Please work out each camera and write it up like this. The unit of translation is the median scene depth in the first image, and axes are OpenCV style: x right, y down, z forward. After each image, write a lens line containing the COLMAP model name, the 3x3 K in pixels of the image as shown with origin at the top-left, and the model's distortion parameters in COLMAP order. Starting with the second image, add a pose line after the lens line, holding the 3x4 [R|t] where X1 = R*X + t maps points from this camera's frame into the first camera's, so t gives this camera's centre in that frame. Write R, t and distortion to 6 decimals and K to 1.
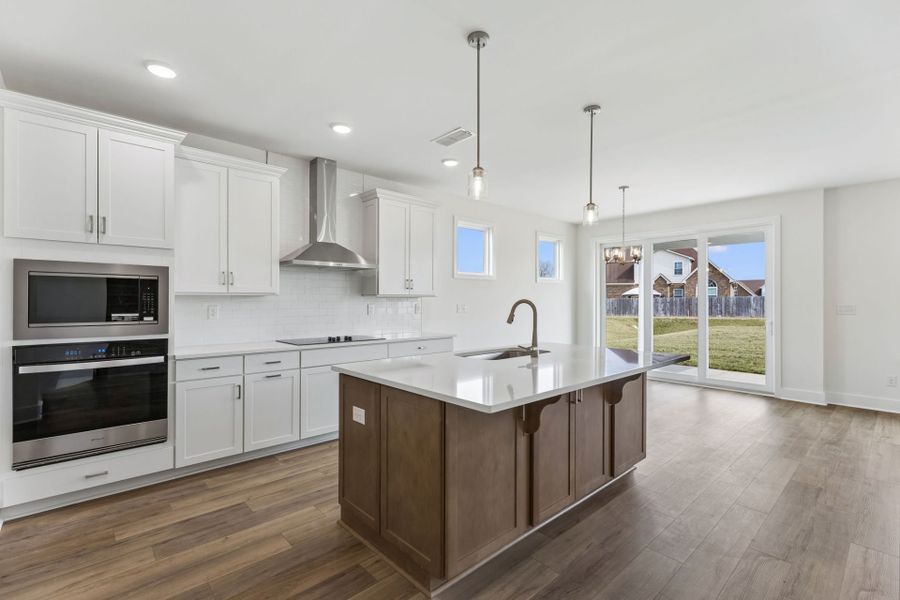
lens RADIAL K [[416.3, 0, 450.0], [0, 416.3, 300.0], [0, 0, 1]] dist [0.019150, -0.008269]
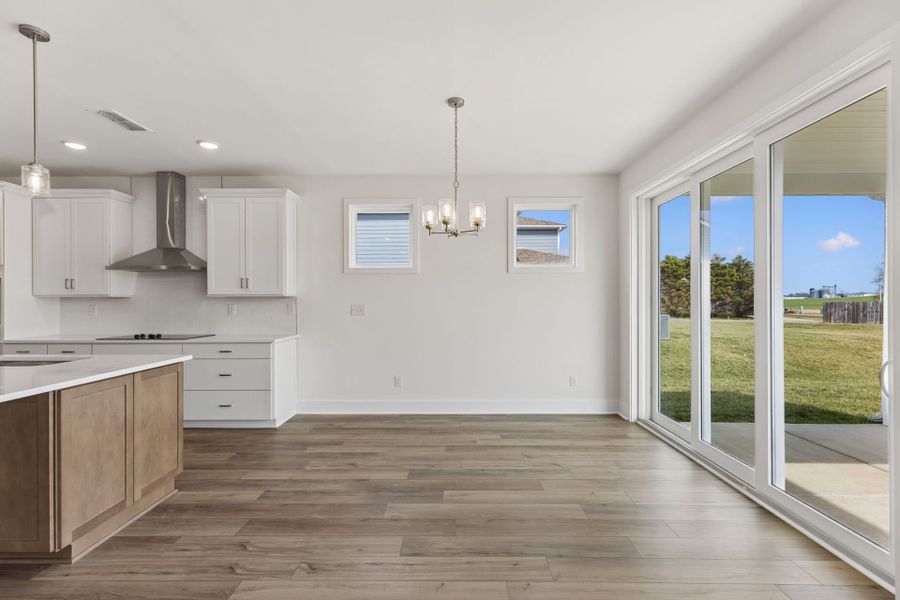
lens RADIAL K [[416.3, 0, 450.0], [0, 416.3, 300.0], [0, 0, 1]] dist [0.019150, -0.008269]
pose [[0.720158, -0.005045, -0.693792, 0.604000], [0.003226, 0.999987, -0.003922, 0.003753], [0.693803, 0.000586, 0.720165, 0.439616]]
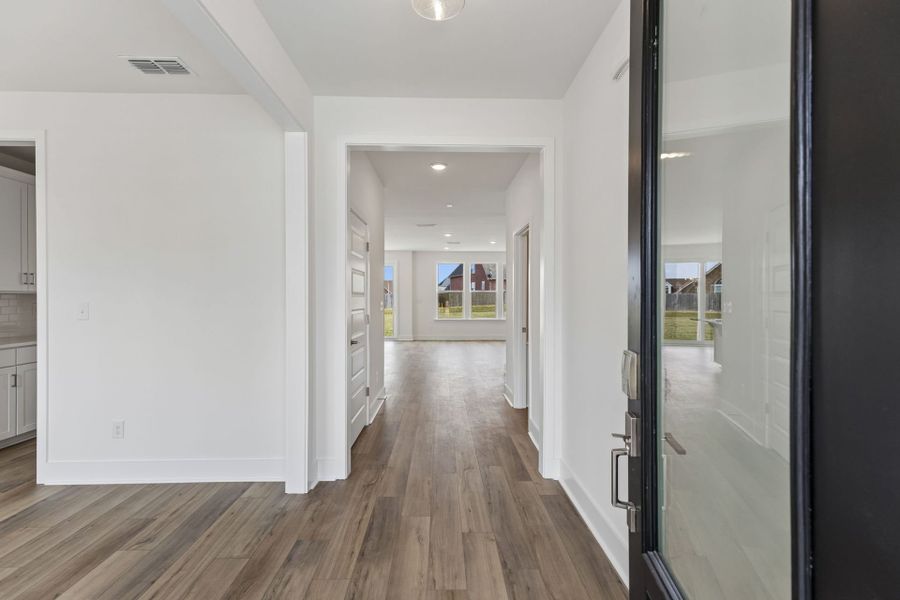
lens RADIAL K [[416.3, 0, 450.0], [0, 416.3, 300.0], [0, 0, 1]] dist [0.019150, -0.008269]
pose [[0.673406, -0.003842, 0.739262, -0.574141], [0.001979, 0.999992, 0.003394, 0.009421], [-0.739270, -0.000823, 0.673409, -0.603262]]
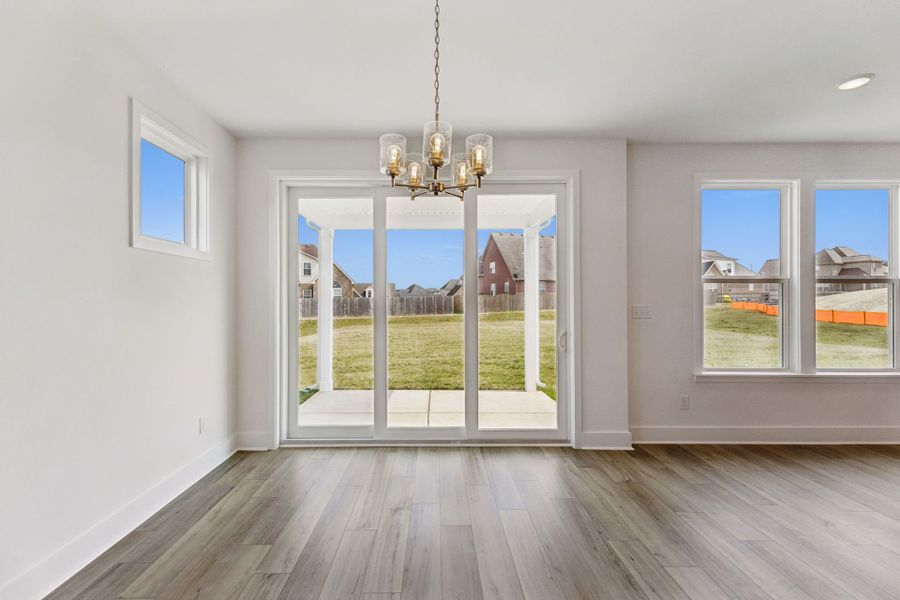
lens RADIAL K [[426.7, 0, 437.1], [0, 426.7, 297.4], [0, 0, 1]] dist [0.021383, 0.000045]
pose [[0.683584, -0.000036, 0.729872, 0.119388], [0.007074, 0.999953, -0.006576, 0.001908], [-0.729837, 0.009658, 0.683553, 0.569312]]
